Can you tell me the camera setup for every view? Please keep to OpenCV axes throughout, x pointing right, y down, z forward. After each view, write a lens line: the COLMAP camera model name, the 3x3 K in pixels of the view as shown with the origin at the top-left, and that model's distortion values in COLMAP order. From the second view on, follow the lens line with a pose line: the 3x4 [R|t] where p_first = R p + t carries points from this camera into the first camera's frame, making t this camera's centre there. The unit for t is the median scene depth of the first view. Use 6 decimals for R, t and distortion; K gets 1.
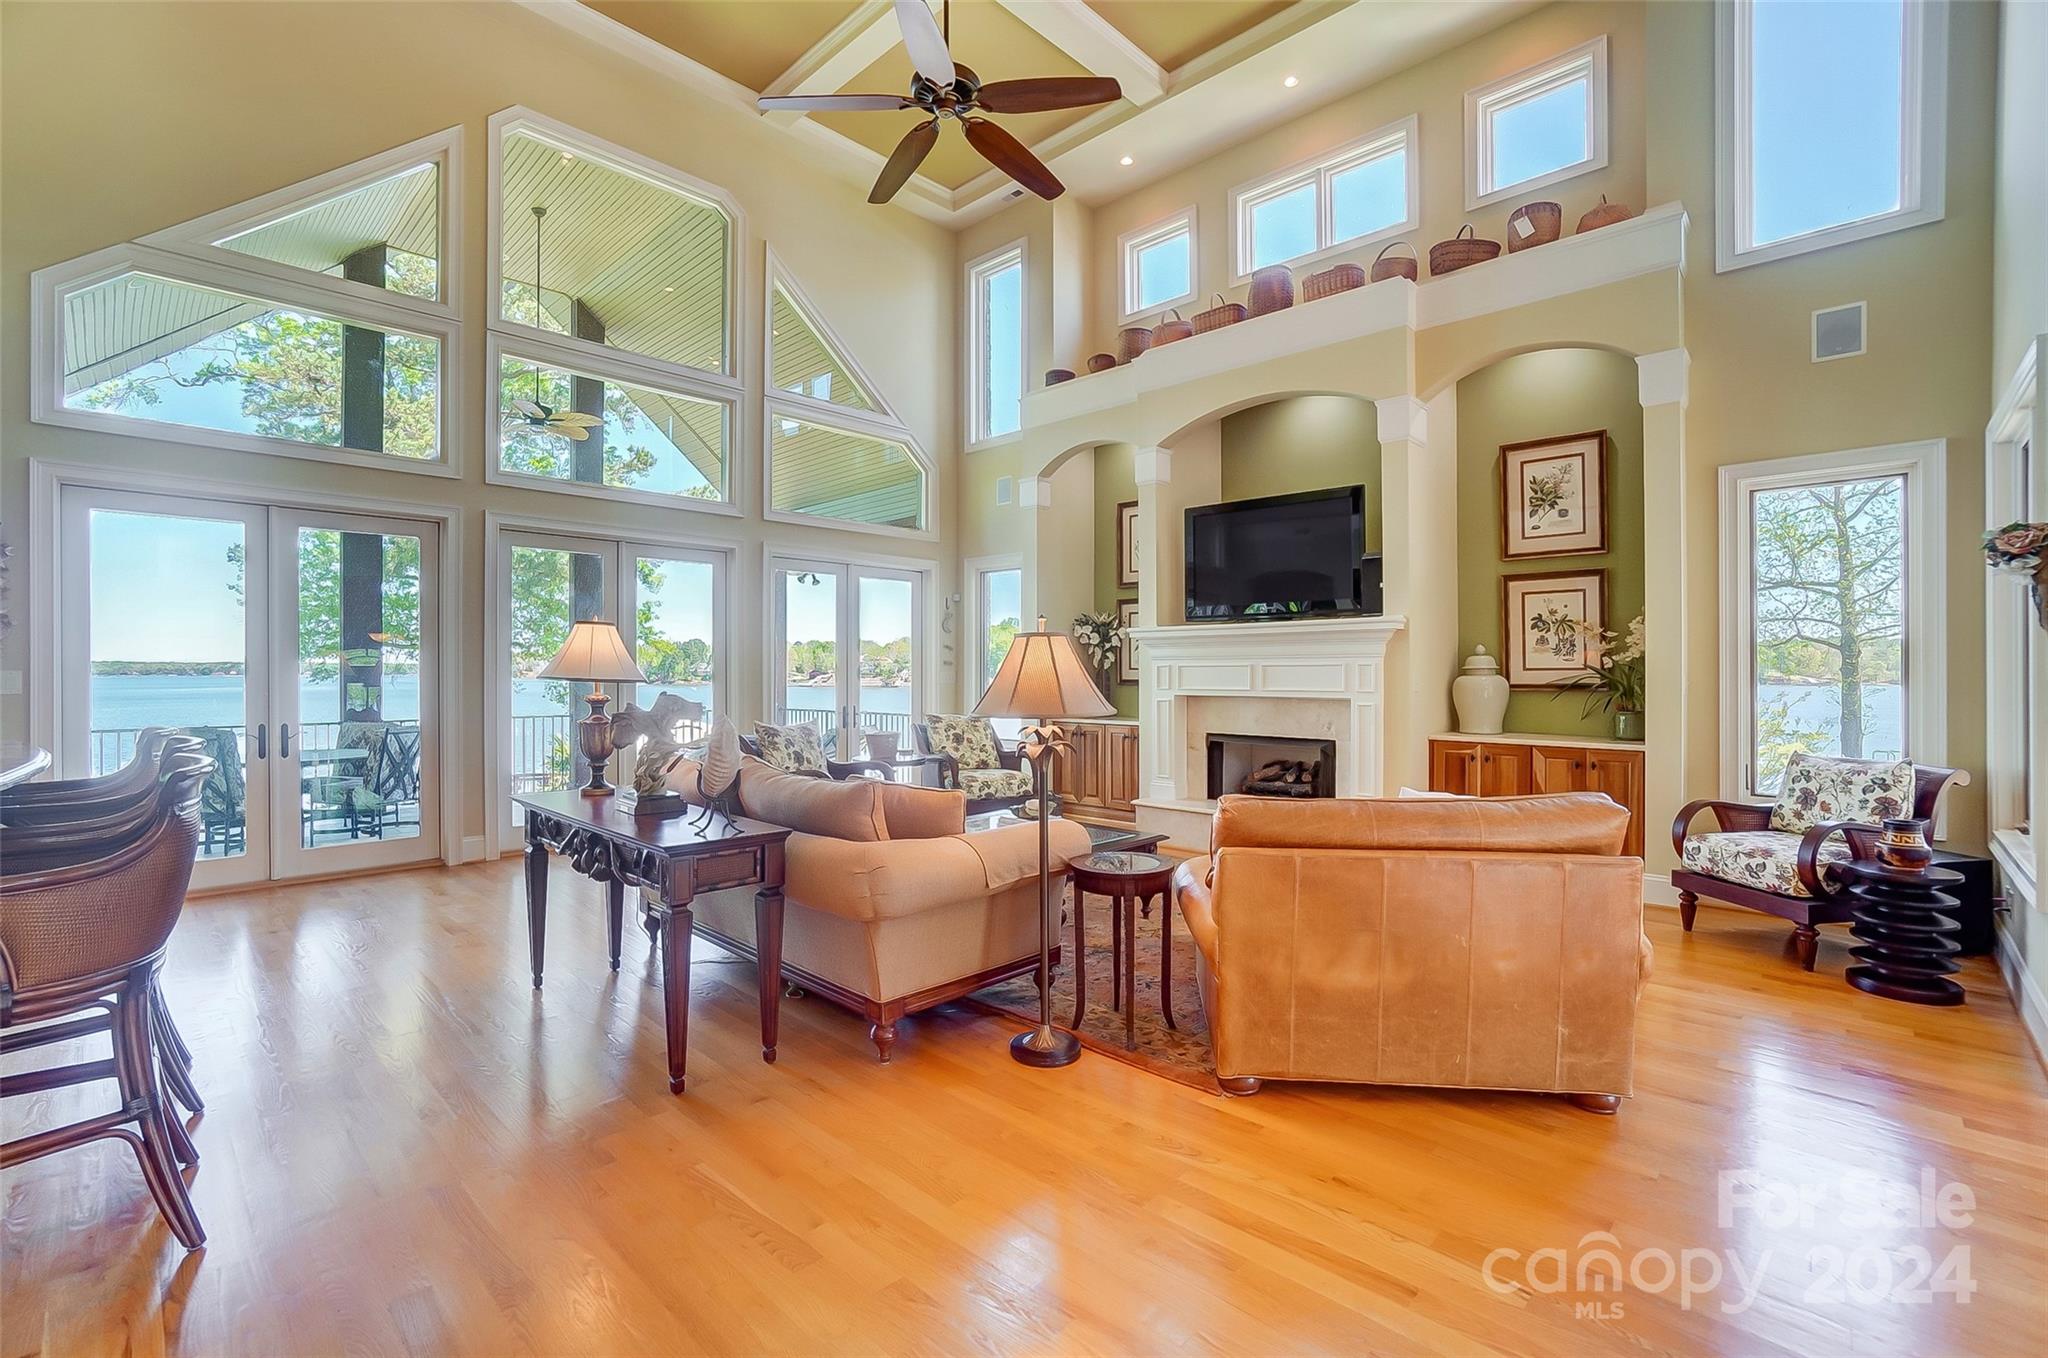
lens RADIAL K [[910.2, 0, 1031.5], [0, 910.2, 676.1], [0, 0, 1]] dist [-0.026040, 0.002449]
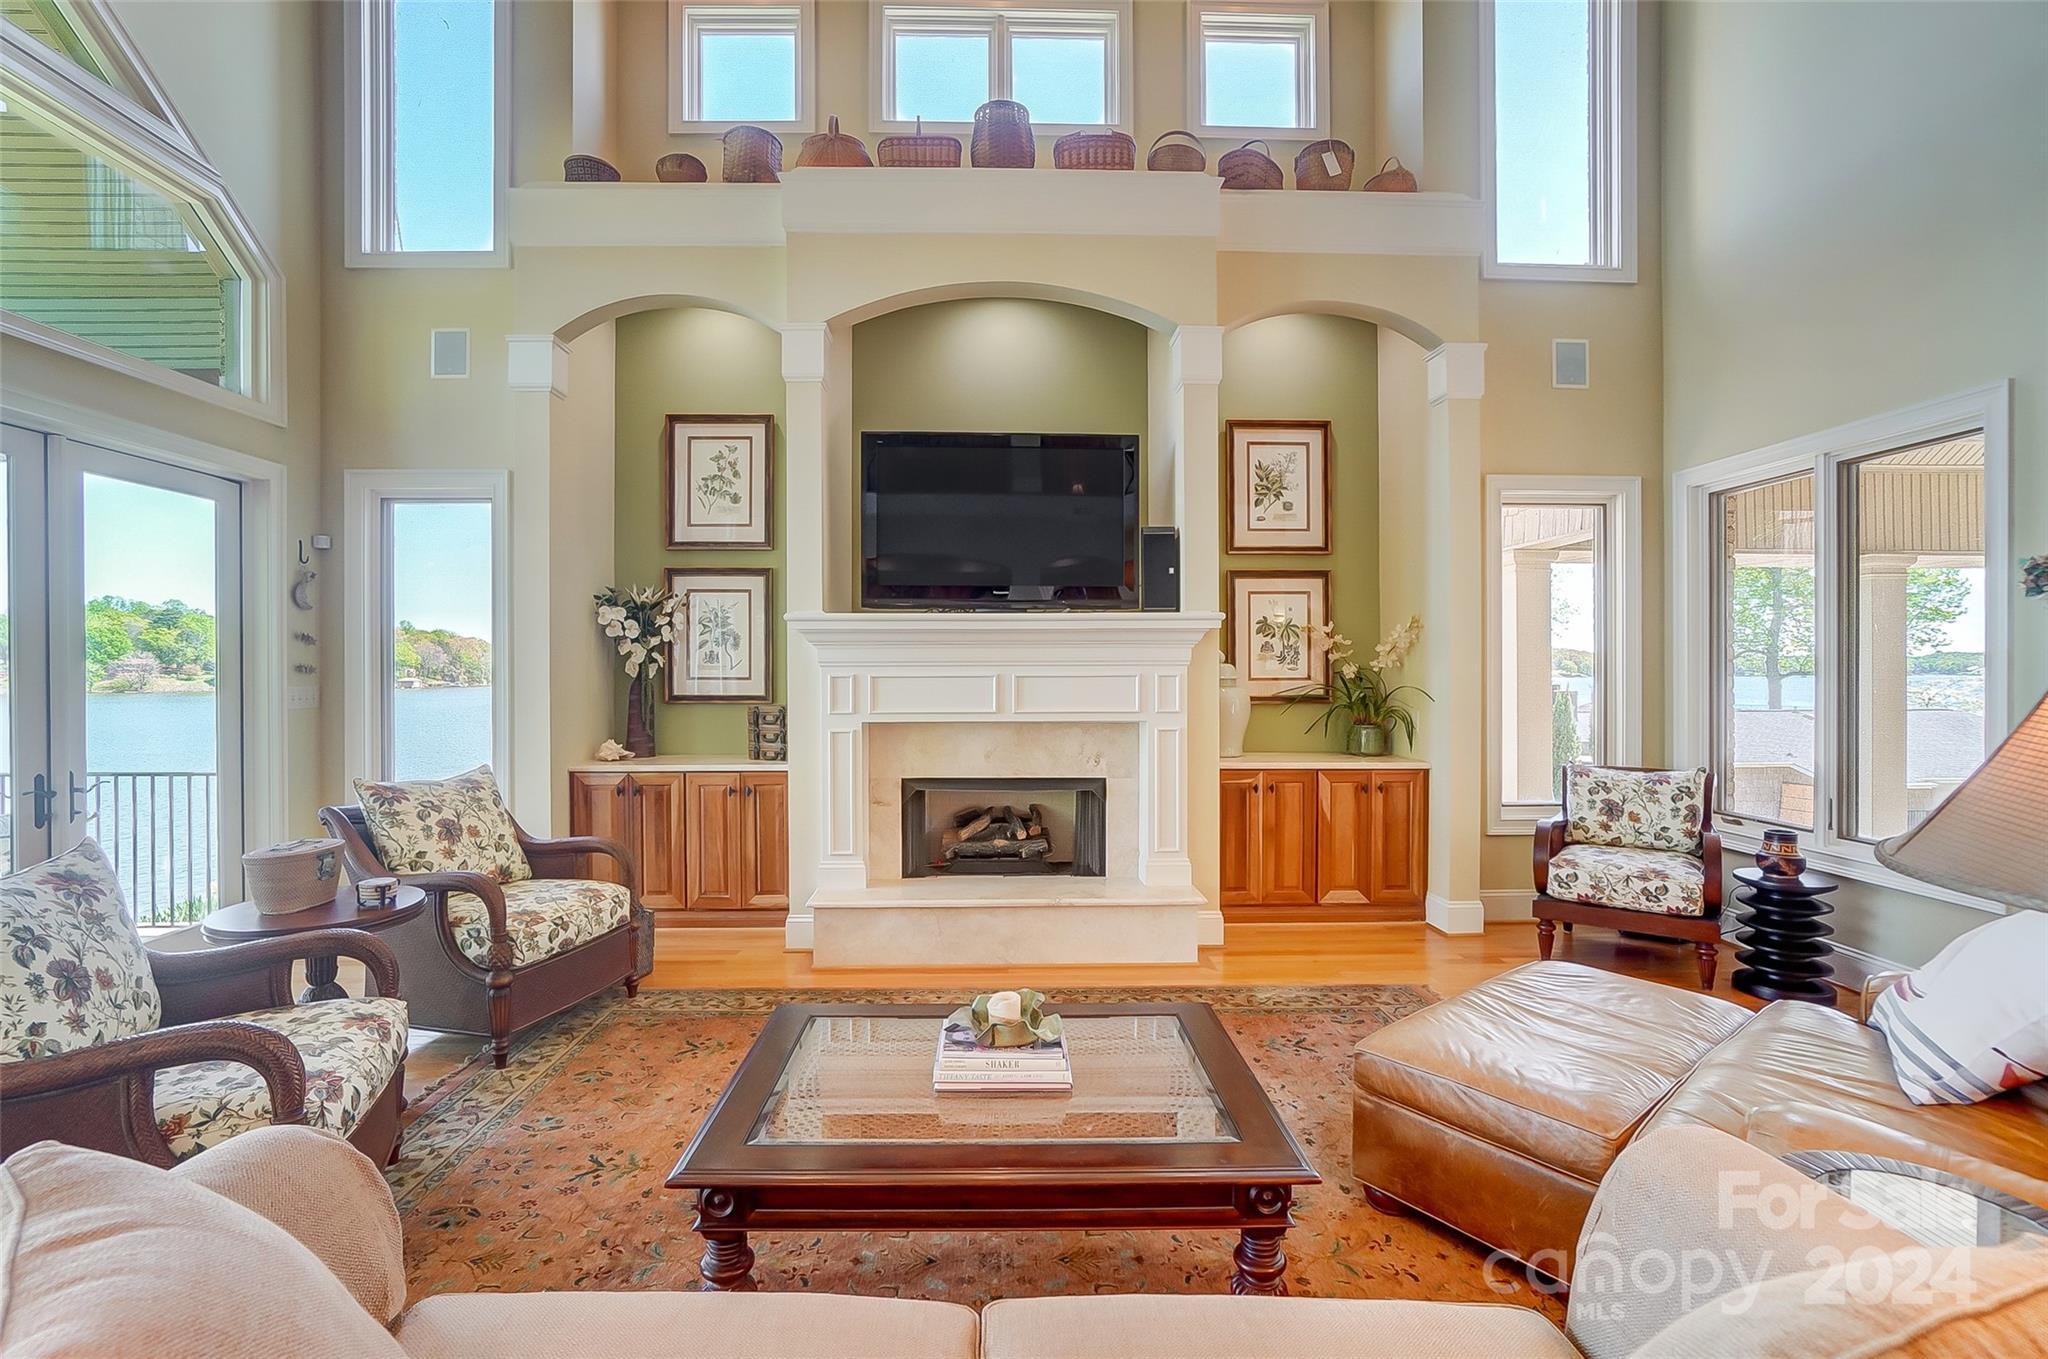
lens RADIAL K [[910.2, 0, 1016.6], [0, 910.2, 674.4], [0, 0, 1]] dist [-0.026040, 0.002449]
pose [[0.710580, -0.005814, 0.703592, -0.234427], [0.003898, 0.999983, 0.004326, -0.016974], [-0.703605, -0.000332, 0.710591, 0.526260]]
